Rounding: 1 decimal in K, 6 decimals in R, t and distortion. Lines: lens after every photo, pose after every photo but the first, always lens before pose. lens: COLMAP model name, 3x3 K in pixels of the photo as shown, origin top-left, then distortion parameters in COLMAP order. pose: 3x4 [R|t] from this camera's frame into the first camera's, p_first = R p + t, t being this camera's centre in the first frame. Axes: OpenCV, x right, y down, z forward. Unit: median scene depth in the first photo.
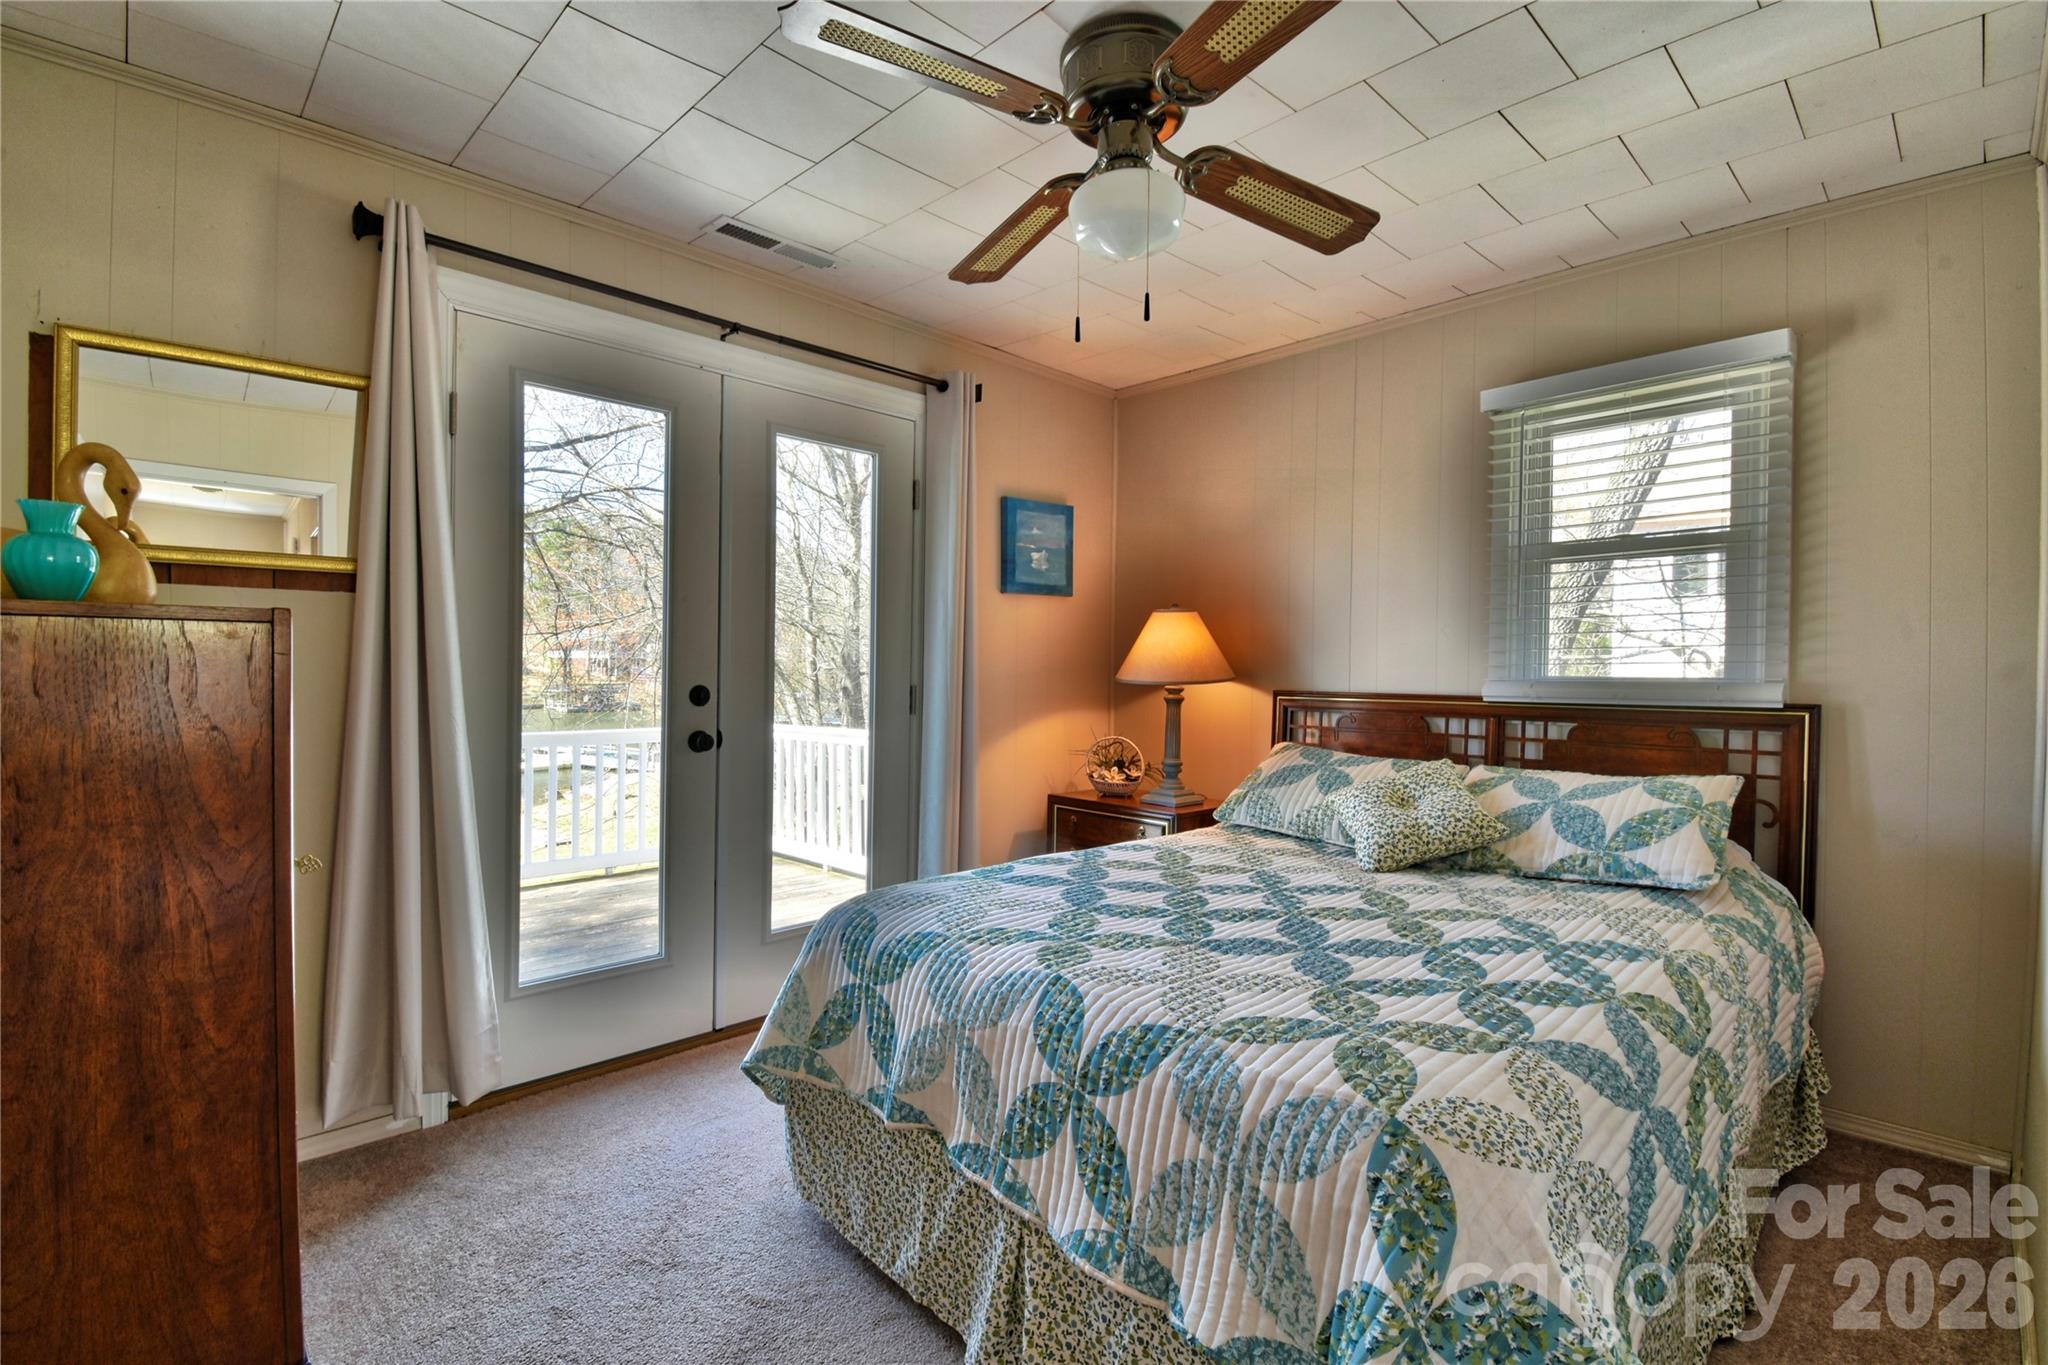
lens RADIAL K [[960.3, 0, 1024.0], [0, 960.3, 682.5], [0, 0, 1]] dist [0.001749, 0.000251]
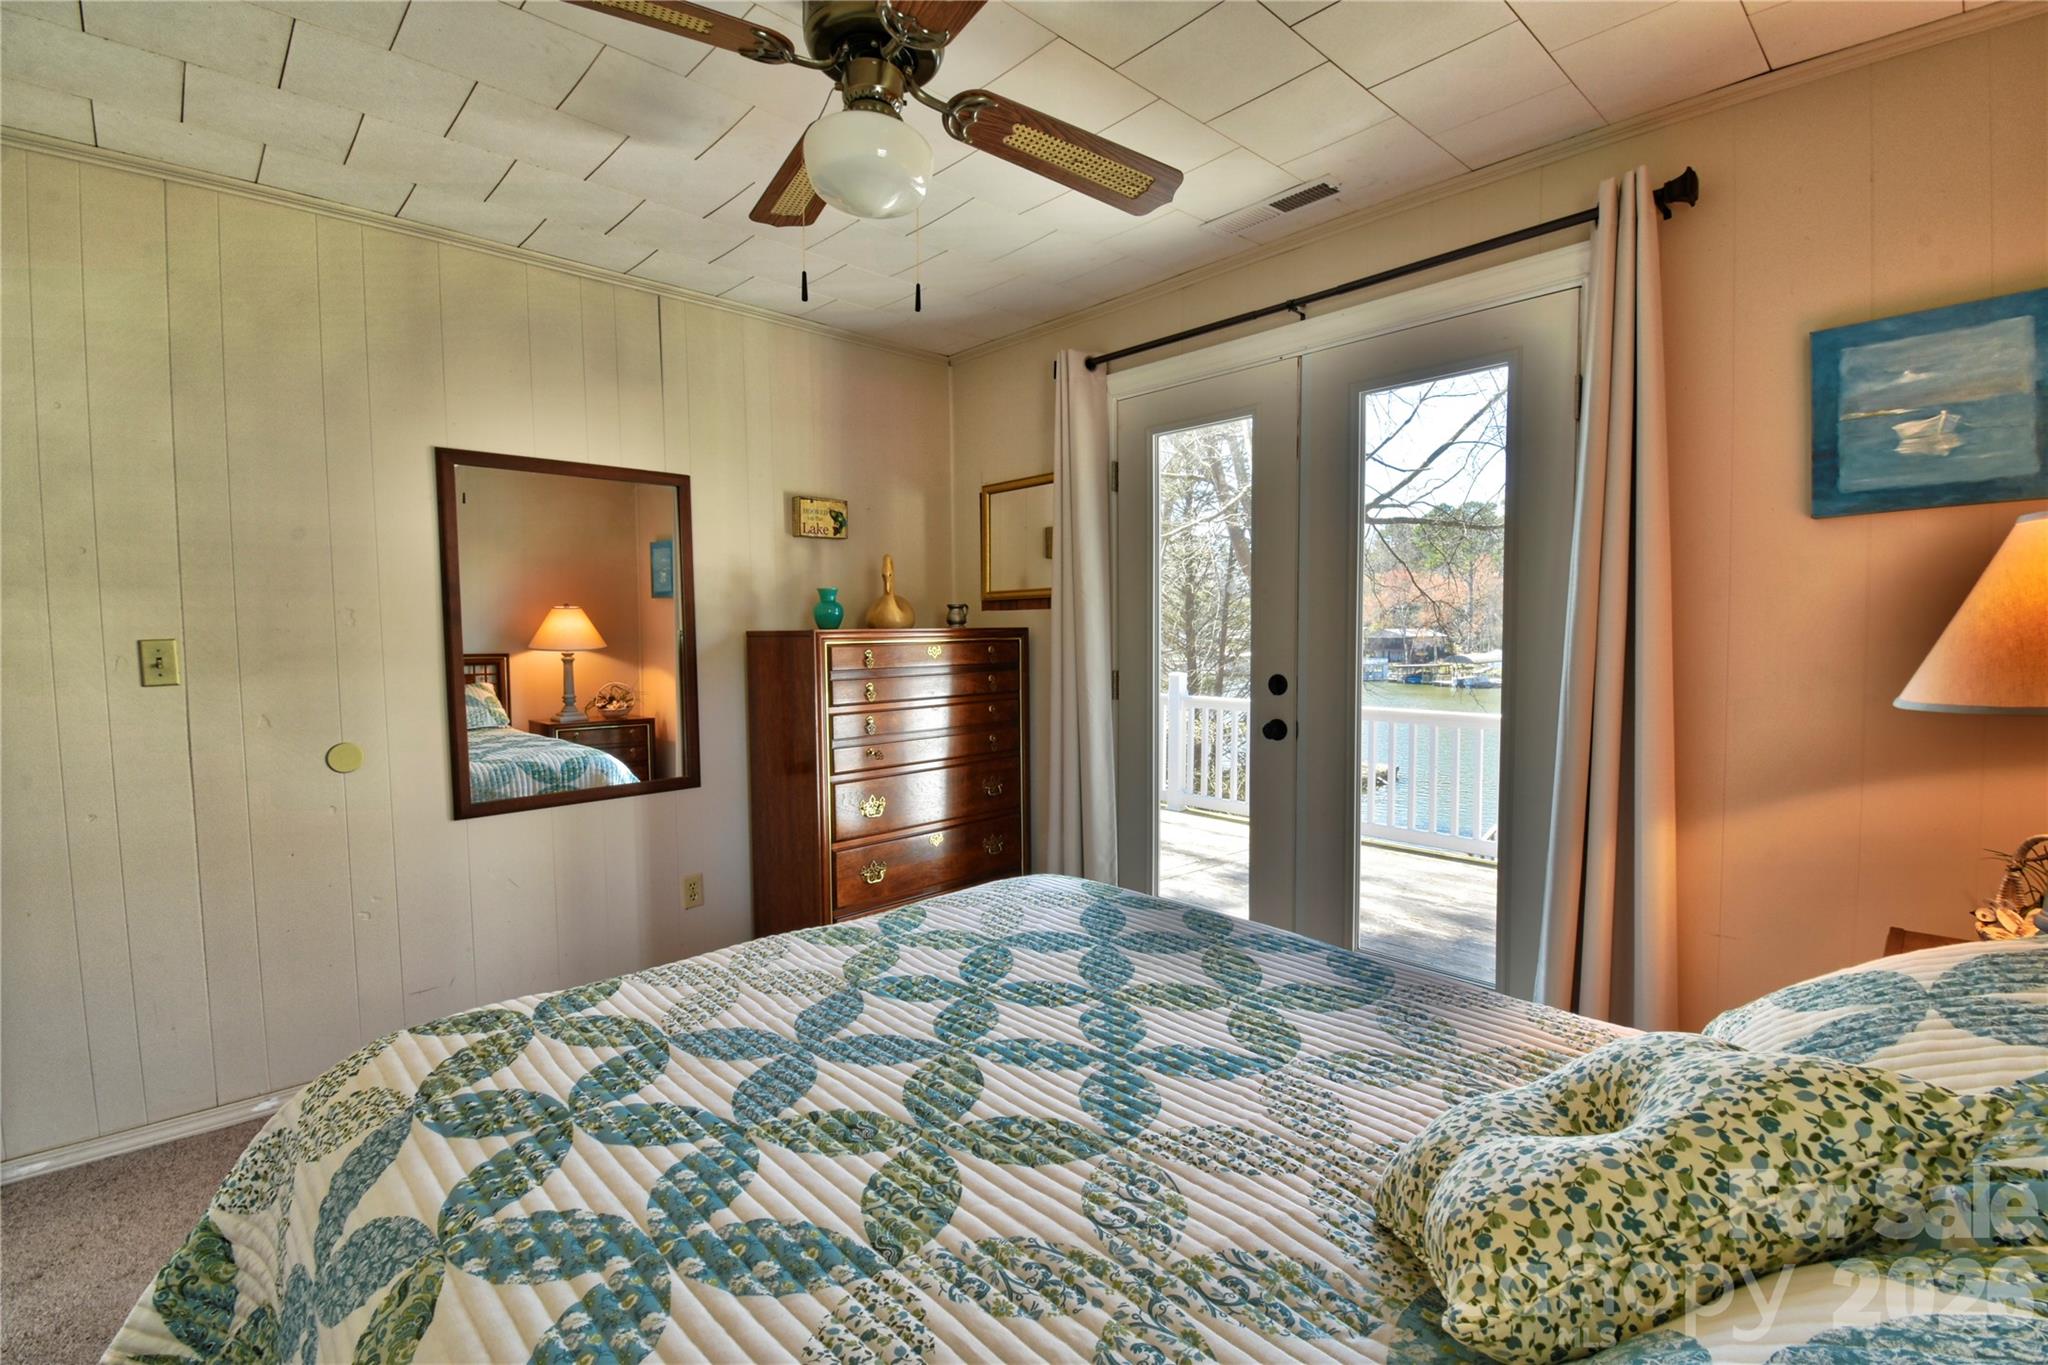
lens RADIAL K [[913.6, 0, 1024.0], [0, 913.6, 682.5], [0, 0, 1]] dist [0.000093, -0.000296]
pose [[-0.023764, 0.039081, -0.998953, 0.837150], [-0.014891, 0.999111, 0.039442, -0.029986], [0.999607, 0.015813, -0.023161, 0.998845]]
